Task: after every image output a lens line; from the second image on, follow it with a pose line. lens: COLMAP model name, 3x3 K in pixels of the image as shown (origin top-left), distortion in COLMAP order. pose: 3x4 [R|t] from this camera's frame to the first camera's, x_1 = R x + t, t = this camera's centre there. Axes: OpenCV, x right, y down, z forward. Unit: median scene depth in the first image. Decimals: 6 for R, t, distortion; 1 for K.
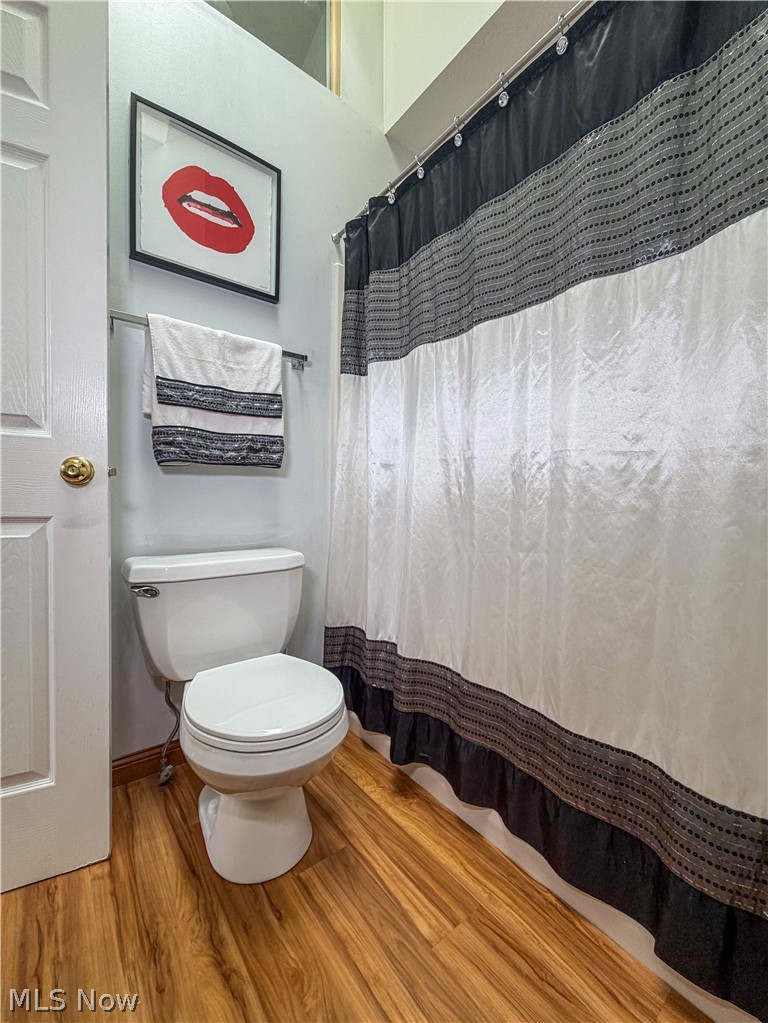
lens RADIAL K [[413.9, 0, 381.7], [0, 413.9, 510.9], [0, 0, 1]] dist [0.000270, -0.000010]
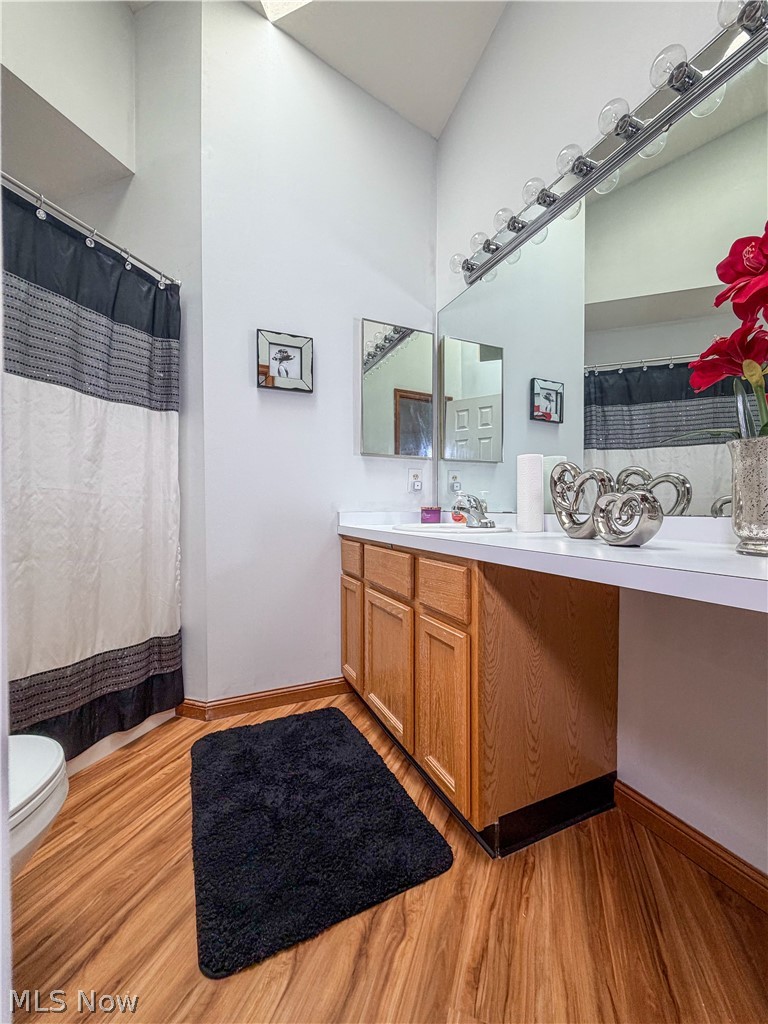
lens RADIAL K [[409.5, 0, 383.9], [0, 409.5, 512.1], [0, 0, 1]] dist [-0.007725, 0.000736]
pose [[-0.530861, -0.012282, 0.847370, -1.648600], [0.021449, 0.999380, 0.027922, -0.083473], [-0.847187, 0.032998, -0.530268, 0.859398]]
